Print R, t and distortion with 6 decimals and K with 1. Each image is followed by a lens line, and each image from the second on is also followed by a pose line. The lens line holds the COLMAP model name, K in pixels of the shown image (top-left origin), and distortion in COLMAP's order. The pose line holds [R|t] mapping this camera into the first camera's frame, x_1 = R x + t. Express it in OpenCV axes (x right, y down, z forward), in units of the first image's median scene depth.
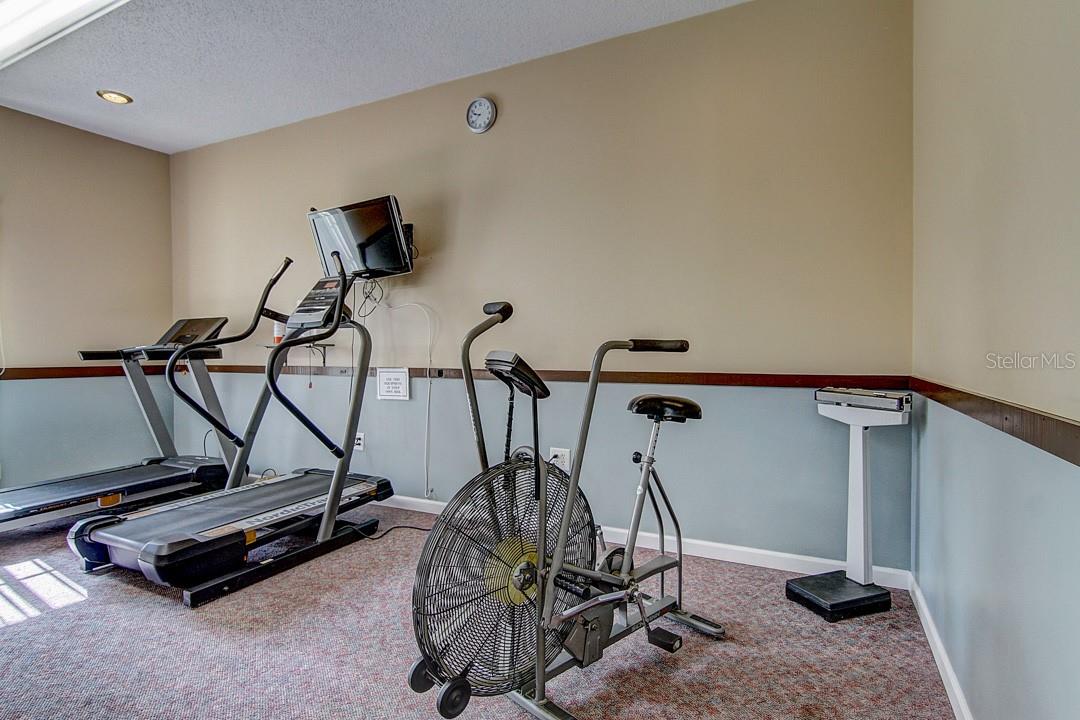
lens RADIAL K [[550.9, 0, 541.7], [0, 550.9, 357.0], [0, 0, 1]] dist [-0.000698, -0.000091]
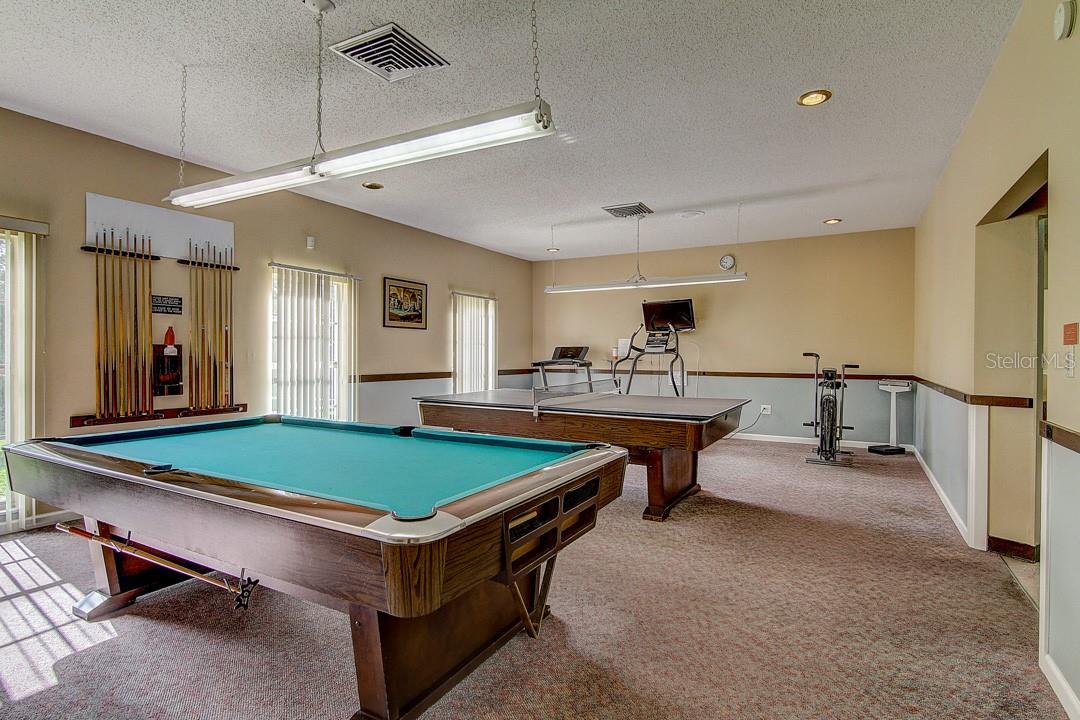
lens RADIAL K [[550.9, 0, 539.1], [0, 550.9, 359.0], [0, 0, 1]] dist [-0.000698, -0.000091]
pose [[0.999052, 0.007630, -0.042860, -1.115273], [-0.007888, 0.999952, -0.005851, -0.018312], [0.042813, 0.006184, 0.999064, -1.885516]]
